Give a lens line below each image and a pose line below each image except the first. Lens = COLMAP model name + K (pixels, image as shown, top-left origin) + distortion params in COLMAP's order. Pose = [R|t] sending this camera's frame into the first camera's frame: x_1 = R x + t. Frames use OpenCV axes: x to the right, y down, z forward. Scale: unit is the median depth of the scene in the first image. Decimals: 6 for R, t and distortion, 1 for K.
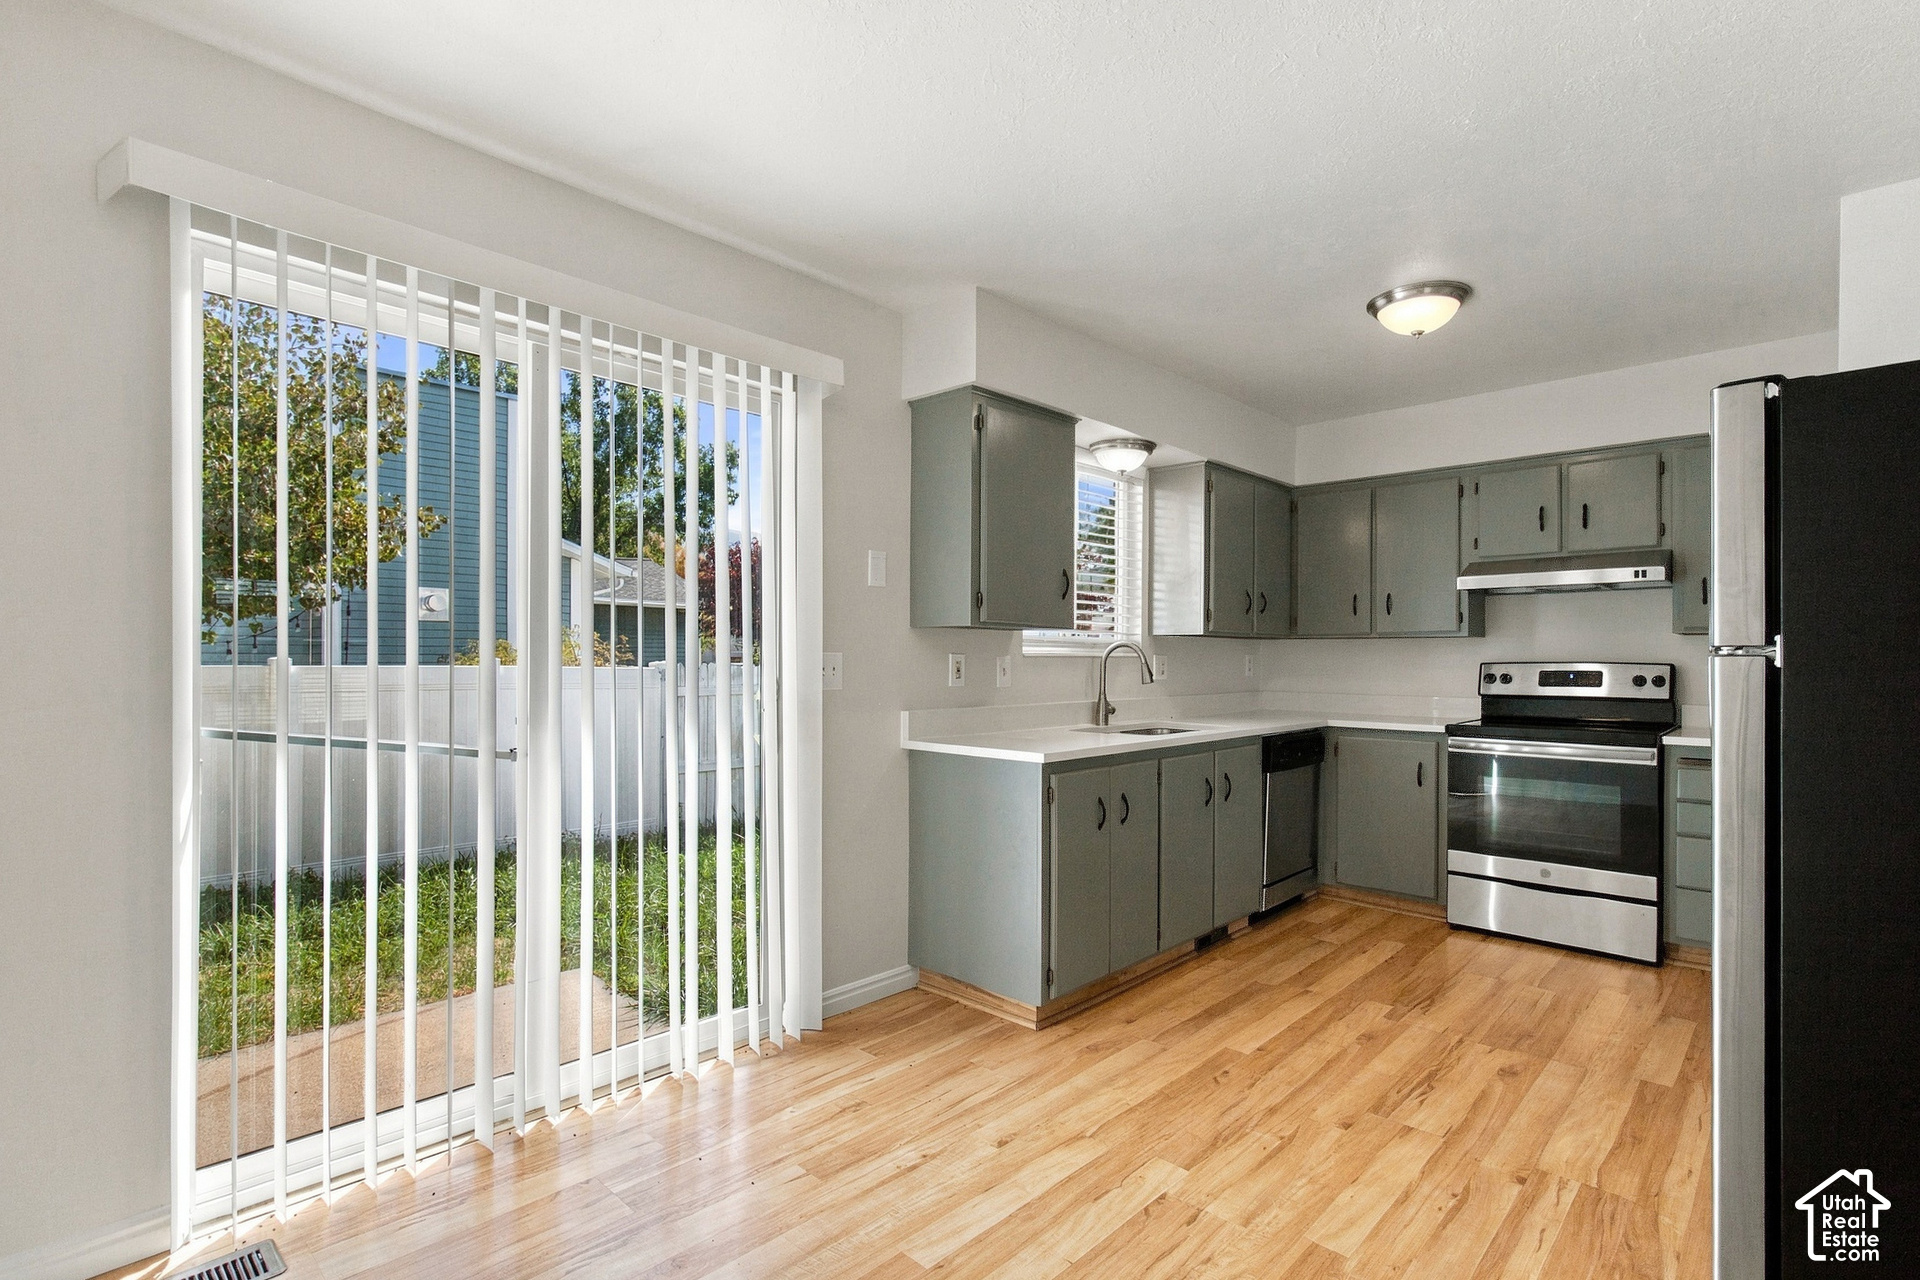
lens RADIAL K [[913.3, 0, 958.4], [0, 913.3, 653.8], [0, 0, 1]] dist [-0.008973, 0.000101]
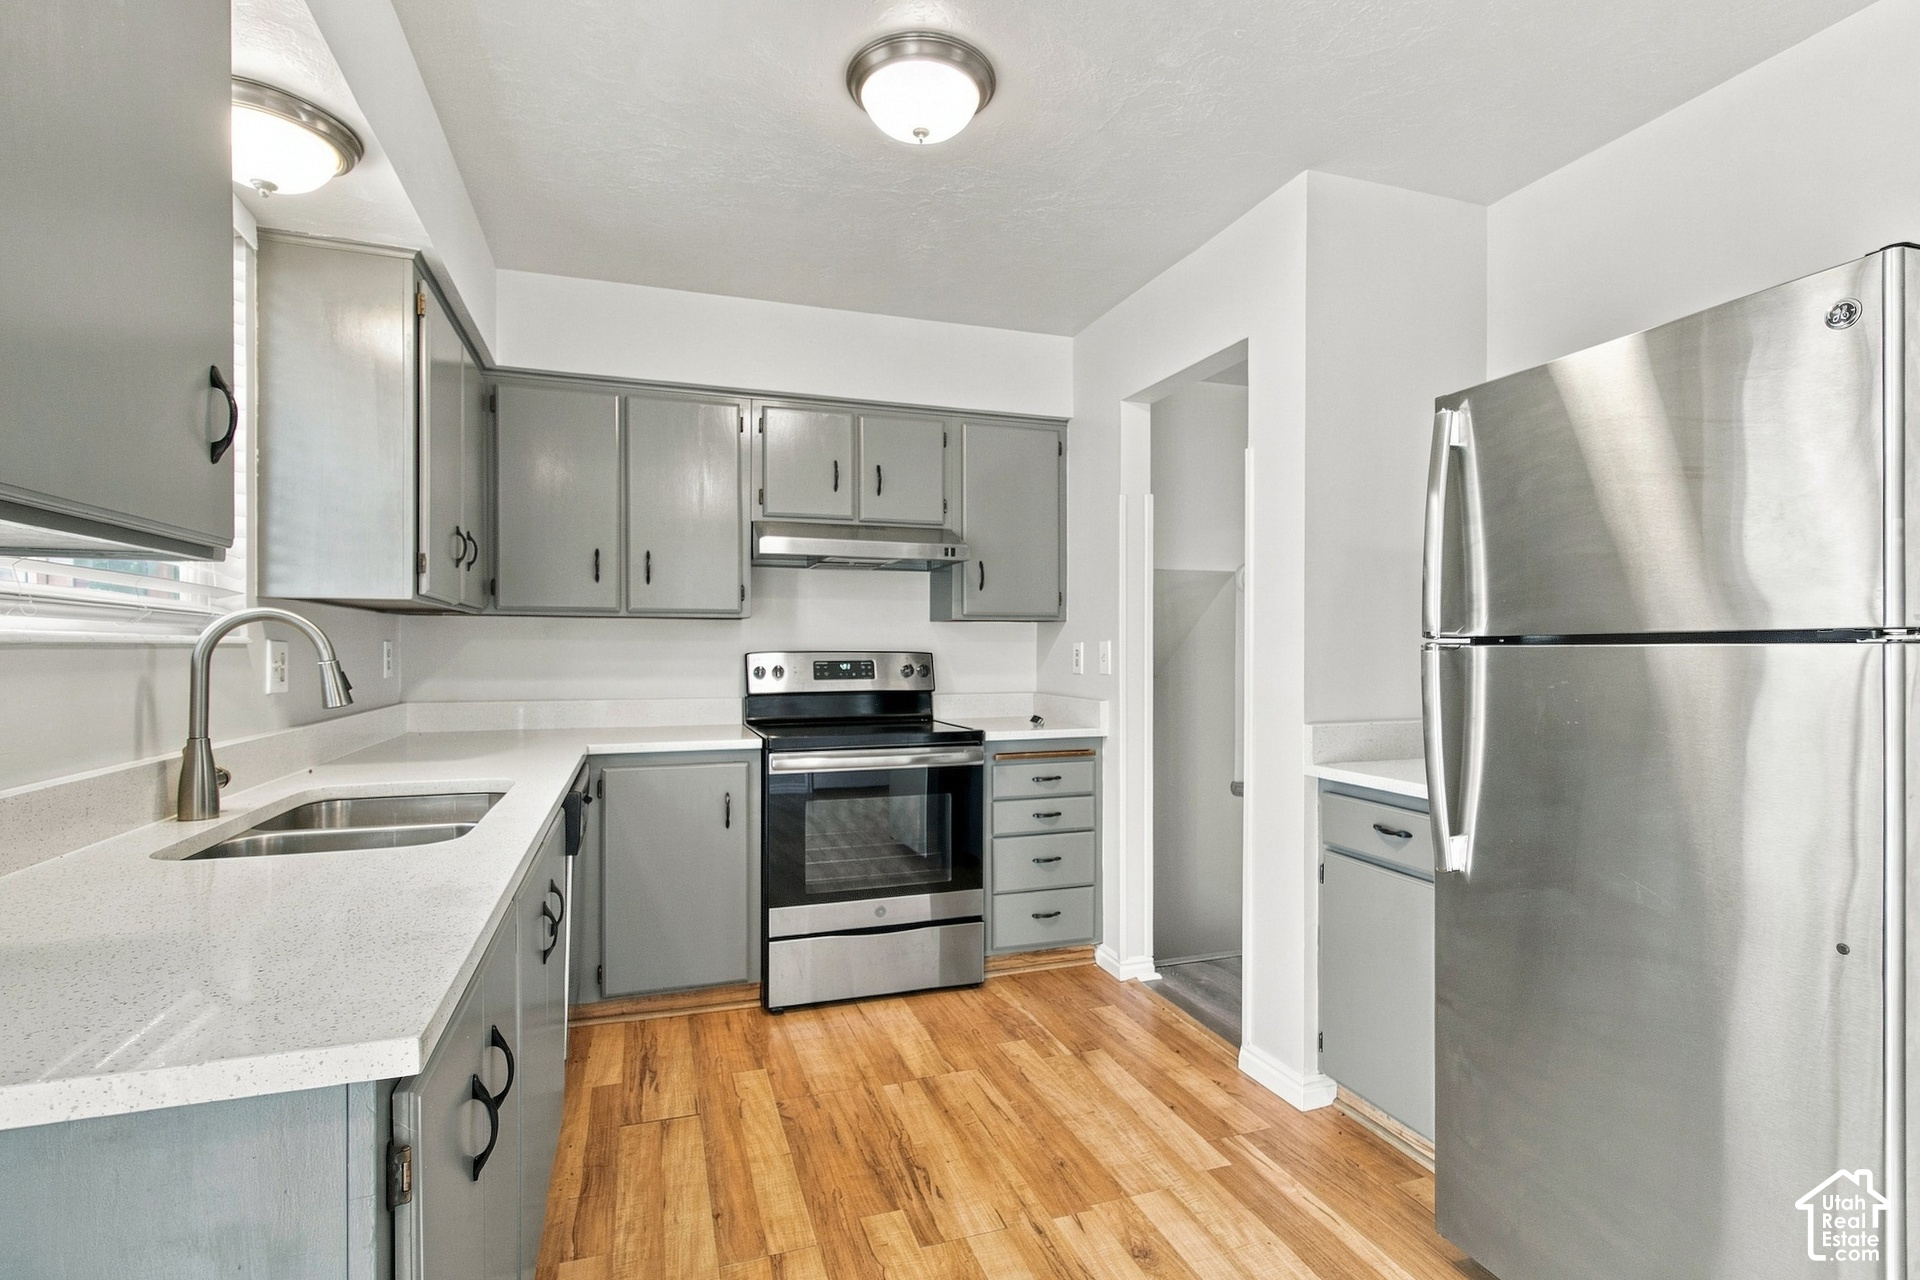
lens RADIAL K [[913.3, 0, 971.5], [0, 913.3, 664.5], [0, 0, 1]] dist [-0.008973, 0.000101]
pose [[0.456925, -0.017517, 0.889333, -0.033298], [-0.003782, 0.999759, 0.021635, 0.003187], [-0.889497, -0.013249, 0.456749, 0.534929]]
